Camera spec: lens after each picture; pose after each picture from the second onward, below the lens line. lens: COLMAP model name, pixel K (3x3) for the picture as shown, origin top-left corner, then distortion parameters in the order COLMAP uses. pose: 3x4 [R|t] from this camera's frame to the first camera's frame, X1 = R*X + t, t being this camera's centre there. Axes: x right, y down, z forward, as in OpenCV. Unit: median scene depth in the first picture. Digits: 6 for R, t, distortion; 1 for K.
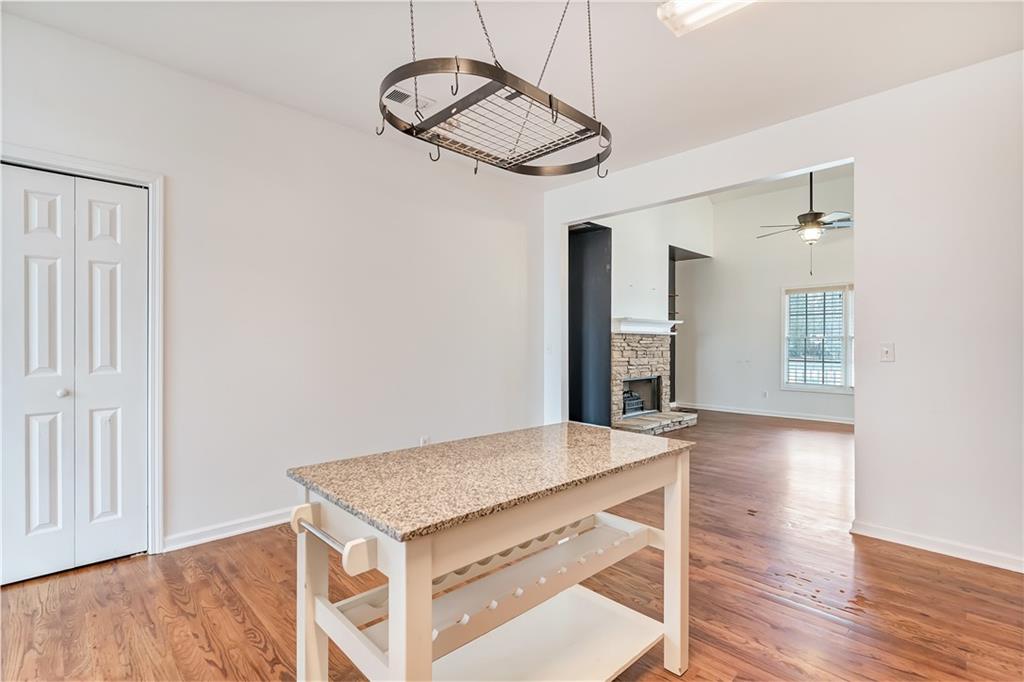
lens RADIAL K [[473.2, 0, 503.8], [0, 473.2, 343.6], [0, 0, 1]] dist [-0.004427, 0.001344]
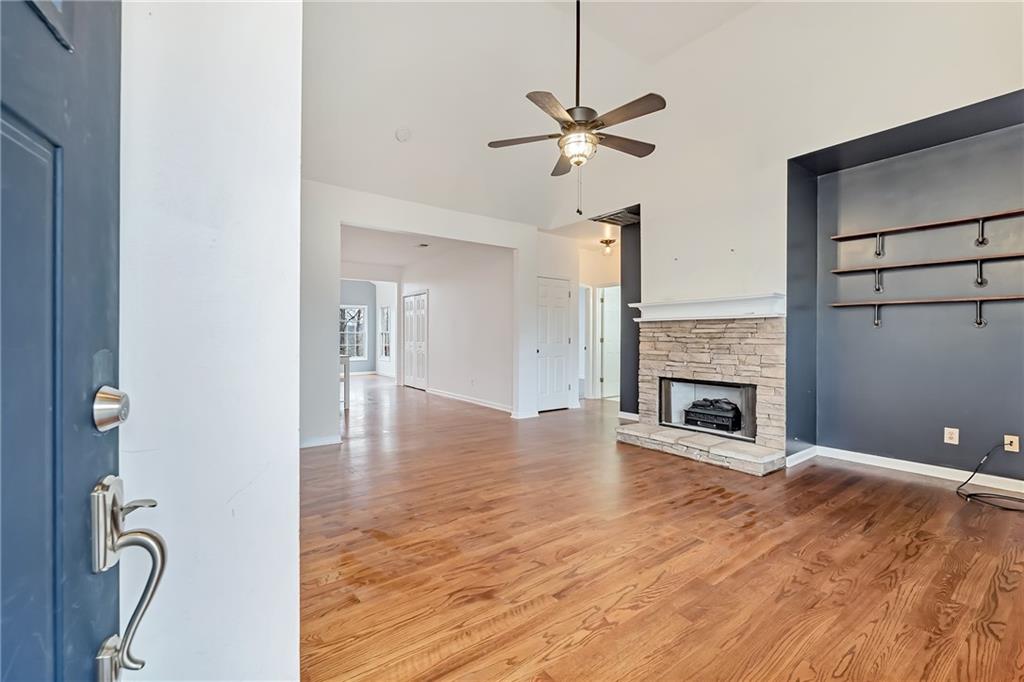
lens RADIAL K [[423.2, 0, 512.4], [0, 423.2, 341.0], [0, 0, 1]] dist [-0.001083, 0.000769]
pose [[-0.109954, 0.006100, -0.993918, 1.004717], [-0.002645, 0.999976, 0.006430, 0.008887], [0.993933, 0.003336, -0.109935, 0.817131]]
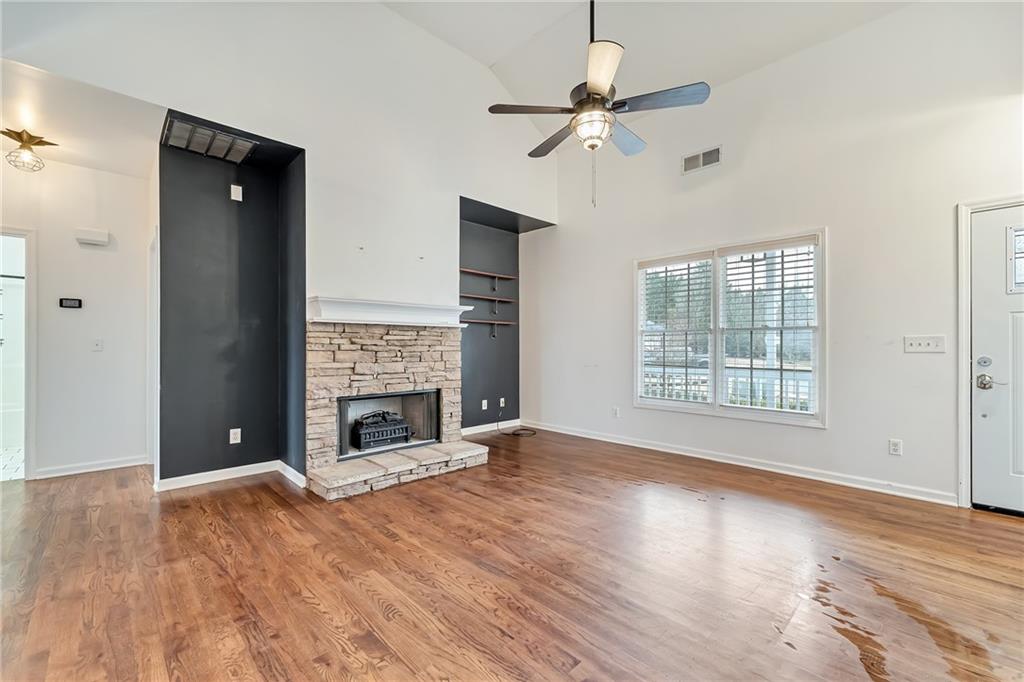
lens RADIAL K [[423.2, 0, 504.5], [0, 423.2, 345.6], [0, 0, 1]] dist [-0.001083, 0.000769]
pose [[0.999996, -0.002643, 0.000962, 0.463542], [0.002643, 0.999996, -0.000446, 0.008479], [-0.000960, 0.000449, 0.999999, 0.440549]]
